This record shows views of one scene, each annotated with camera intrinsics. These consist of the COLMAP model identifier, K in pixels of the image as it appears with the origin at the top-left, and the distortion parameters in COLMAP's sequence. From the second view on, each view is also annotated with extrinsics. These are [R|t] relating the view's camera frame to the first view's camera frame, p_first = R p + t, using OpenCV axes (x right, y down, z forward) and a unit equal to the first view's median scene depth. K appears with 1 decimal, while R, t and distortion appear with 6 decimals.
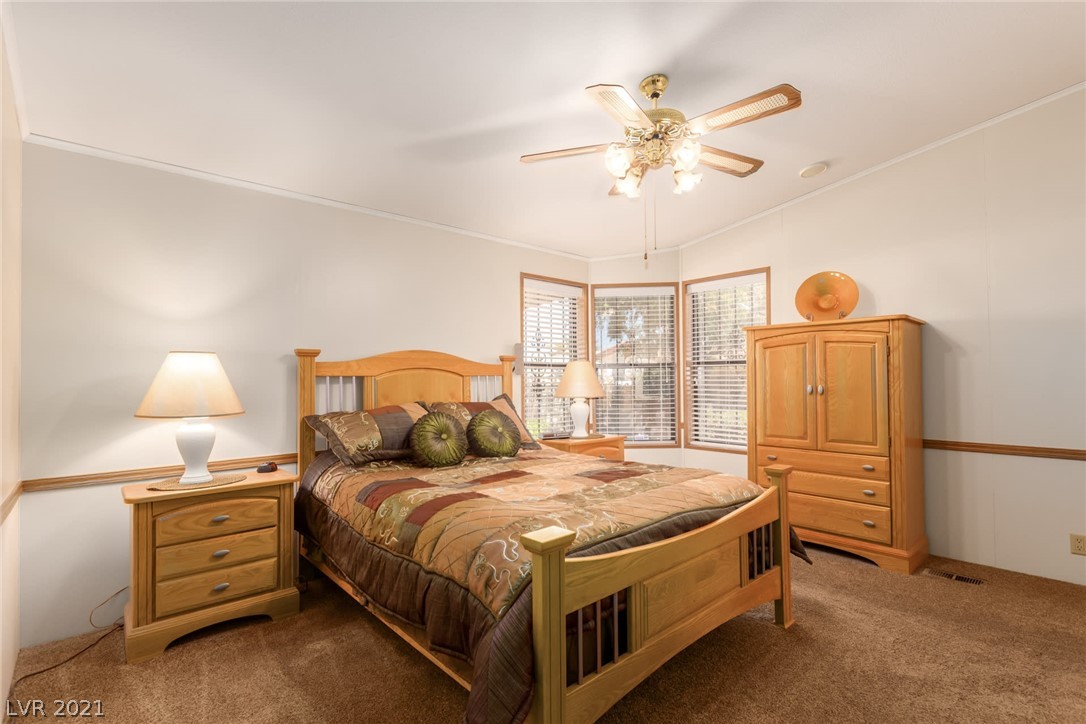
lens RADIAL K [[507.5, 0, 550.9], [0, 507.5, 365.8], [0, 0, 1]] dist [0.008096, -0.000834]
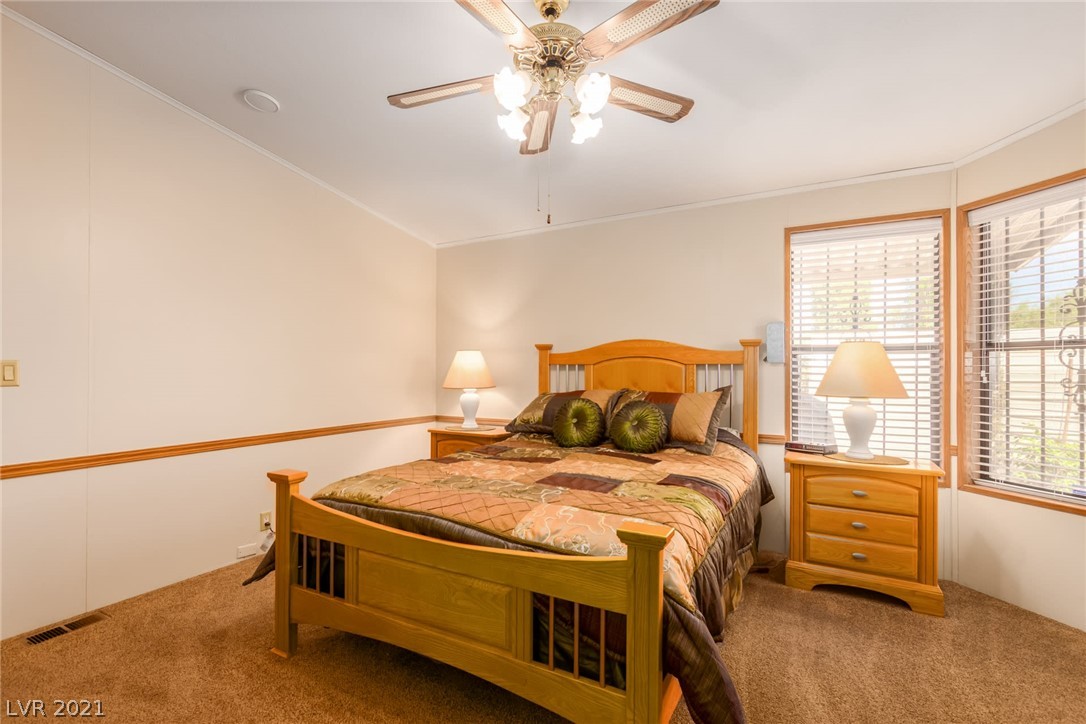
lens RADIAL K [[507.5, 0, 549.9], [0, 507.5, 361.5], [0, 0, 1]] dist [0.008096, -0.000834]
pose [[0.320563, 0.000104, -0.947227, 0.786633], [0.022351, 0.999721, 0.007674, 0.002845], [0.946964, -0.023631, 0.320471, 0.592810]]
